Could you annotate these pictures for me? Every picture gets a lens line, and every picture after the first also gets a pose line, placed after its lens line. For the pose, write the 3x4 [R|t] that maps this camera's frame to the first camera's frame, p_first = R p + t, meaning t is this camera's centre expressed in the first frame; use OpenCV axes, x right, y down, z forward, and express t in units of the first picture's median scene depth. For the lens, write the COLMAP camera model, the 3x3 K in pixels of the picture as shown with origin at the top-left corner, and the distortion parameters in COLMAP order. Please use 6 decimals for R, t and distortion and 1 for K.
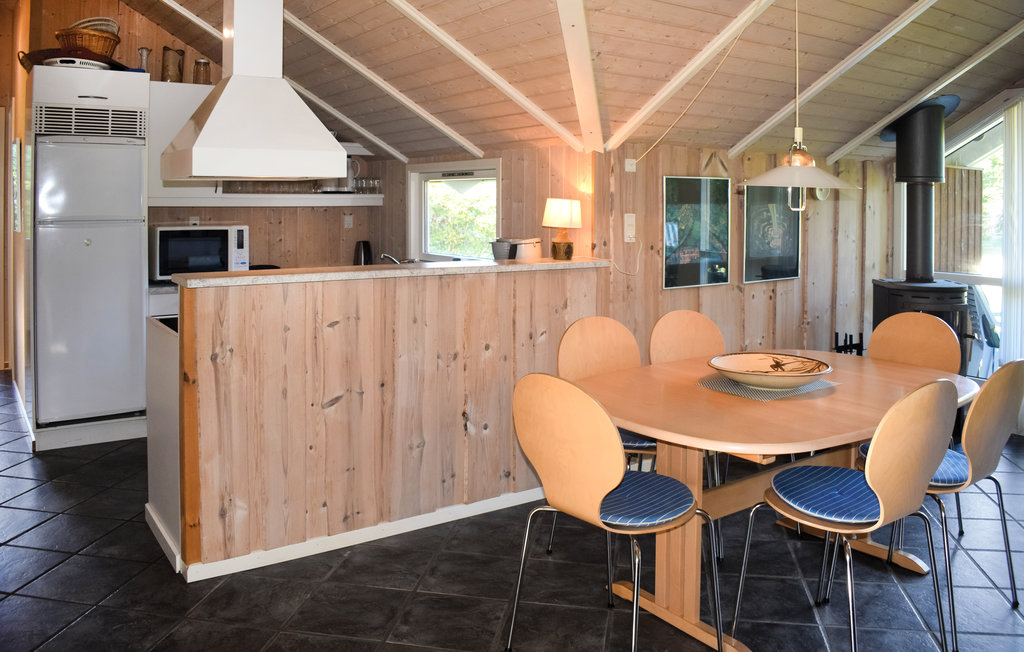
lens RADIAL K [[1947.5, 0, 512.0], [0, 1947.5, 326.0], [0, 0, 1]] dist [-0.411868, -0.104271]
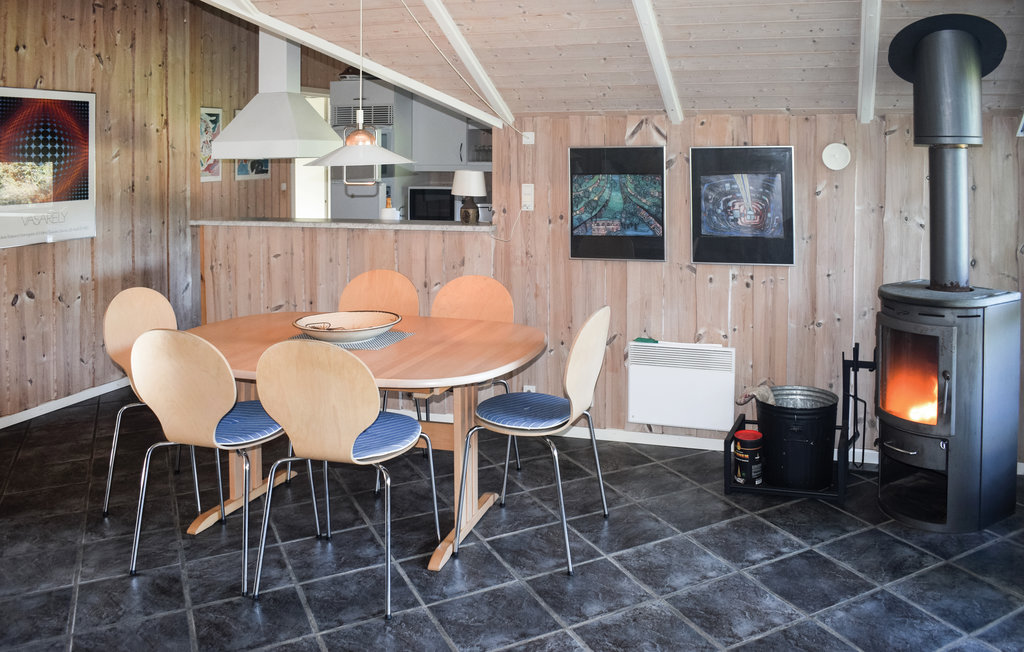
lens RADIAL K [[1947.5, 0, 512.0], [0, 1947.5, 326.0], [0, 0, 1]] dist [-0.411868, -0.104271]
pose [[-0.154284, 0.098277, -0.983127, 1.084196], [-0.041636, 0.993510, 0.105849, -0.090430], [0.987149, 0.057264, -0.149191, 1.127127]]
